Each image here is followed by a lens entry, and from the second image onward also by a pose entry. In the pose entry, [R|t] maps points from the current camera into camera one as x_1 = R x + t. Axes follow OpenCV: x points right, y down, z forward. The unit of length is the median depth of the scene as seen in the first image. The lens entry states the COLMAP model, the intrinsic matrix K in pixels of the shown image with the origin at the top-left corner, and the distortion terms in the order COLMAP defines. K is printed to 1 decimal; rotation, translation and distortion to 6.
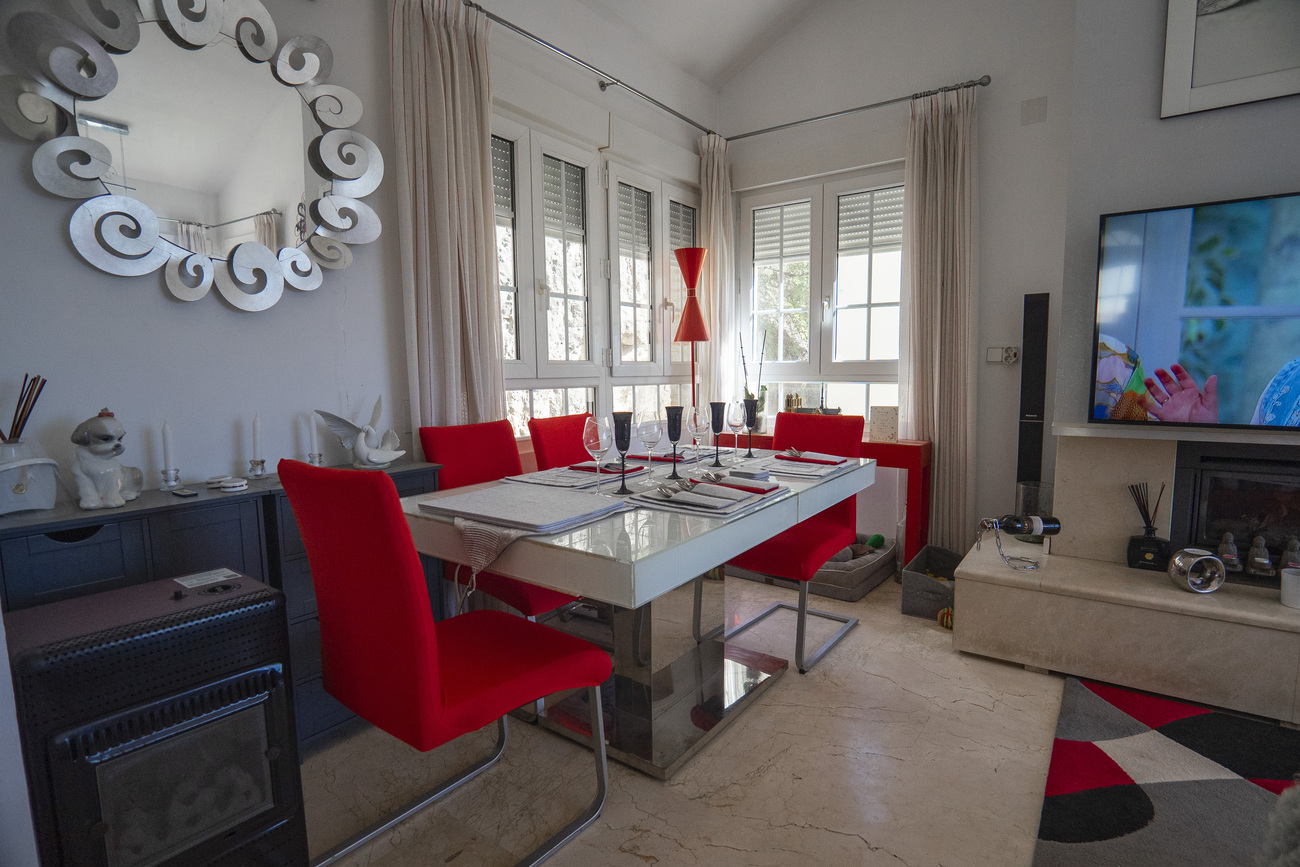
lens RADIAL K [[631.8, 0, 669.0], [0, 631.8, 439.1], [0, 0, 1]] dist [-0.023549, 0.001987]
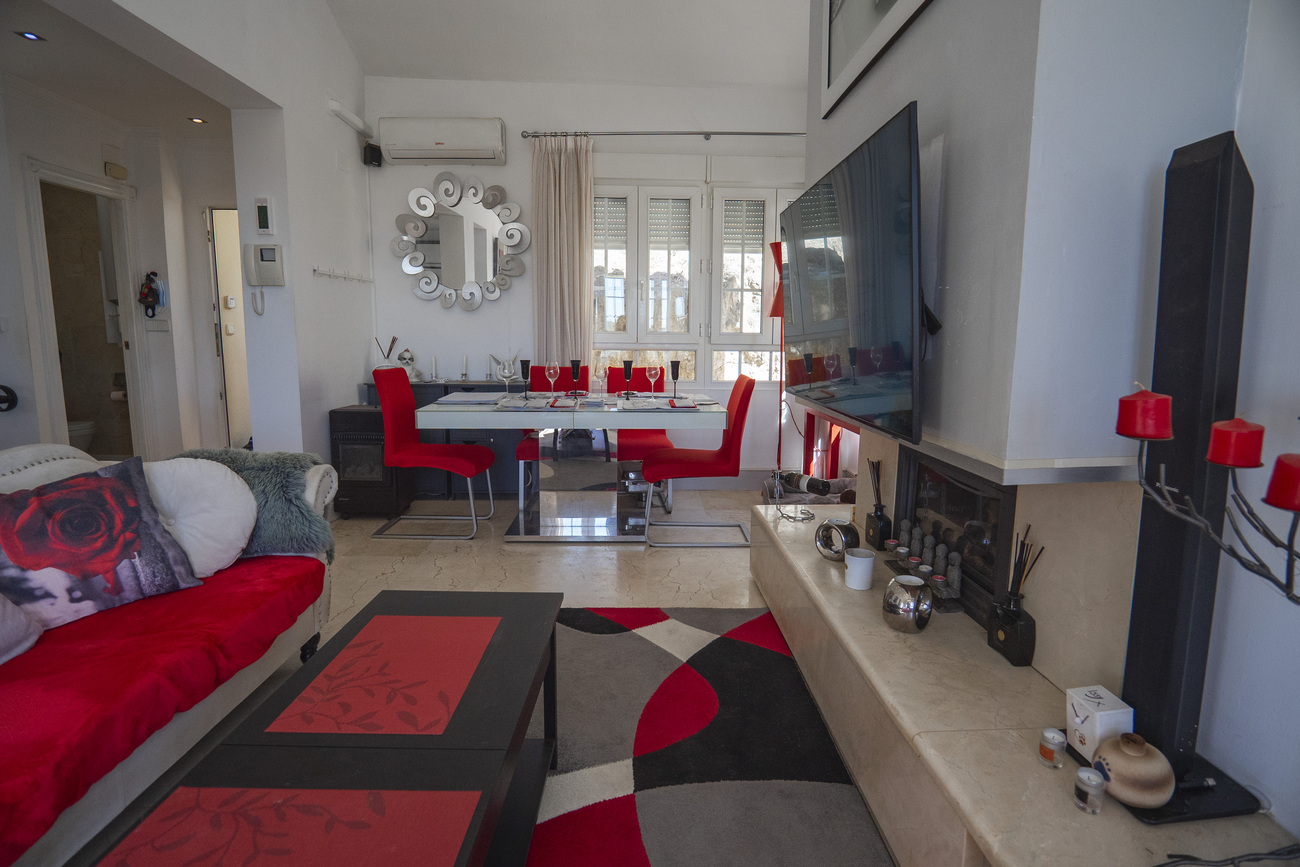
lens RADIAL K [[641.3, 0, 651.2], [0, 641.3, 417.8], [0, 0, 1]] dist [-0.027058, 0.000479]
pose [[0.593999, 0.115359, -0.796152, 1.249311], [-0.100189, 0.992568, 0.069069, -0.027956], [0.798203, 0.038738, 0.601142, 0.079560]]
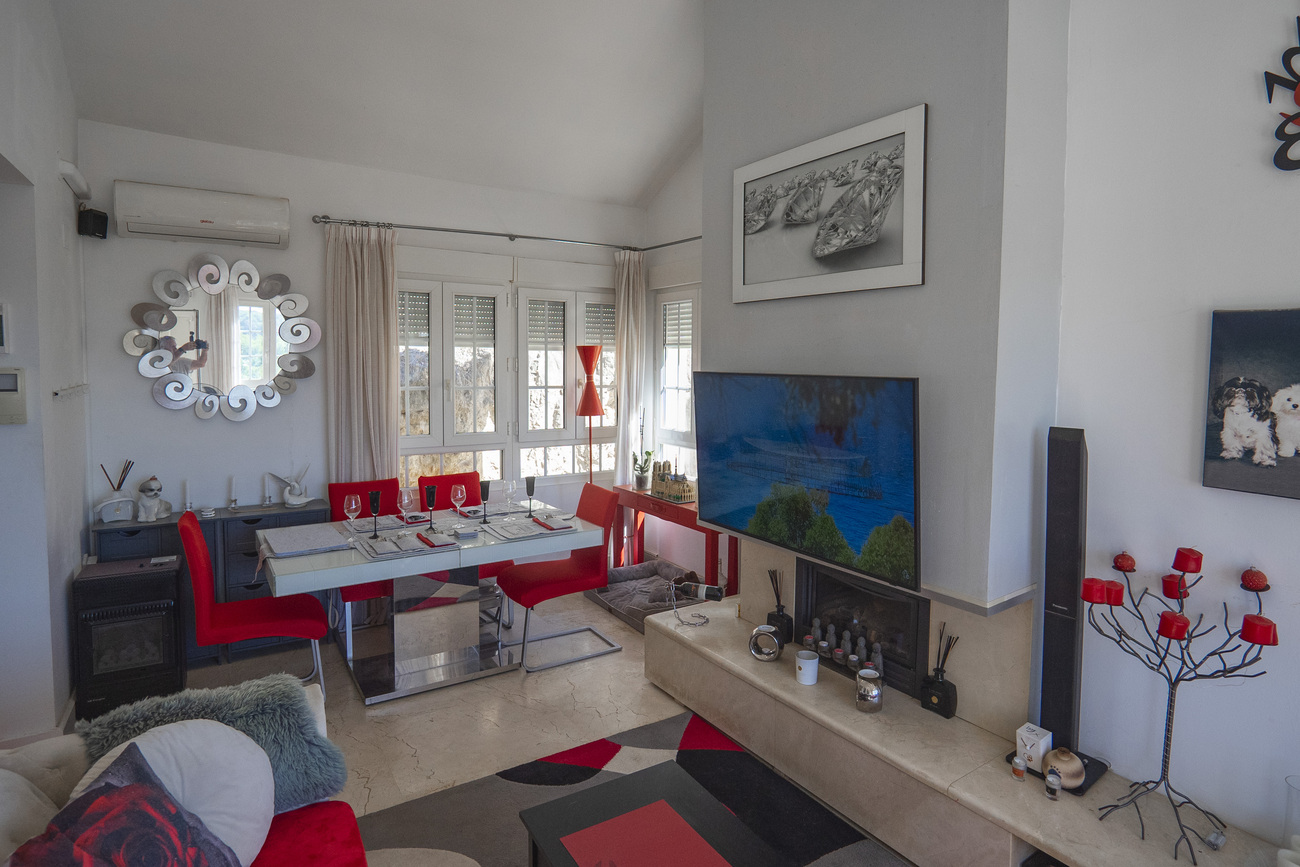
lens RADIAL K [[700.9, 0, 673.1], [0, 700.9, 392.9], [0, 0, 1]] dist [-0.025734, 0.000667]
pose [[0.934440, 0.031600, -0.354716, 0.971643], [-0.054651, 0.996981, -0.055152, -0.179074], [0.351903, 0.070921, 0.933346, -0.383030]]
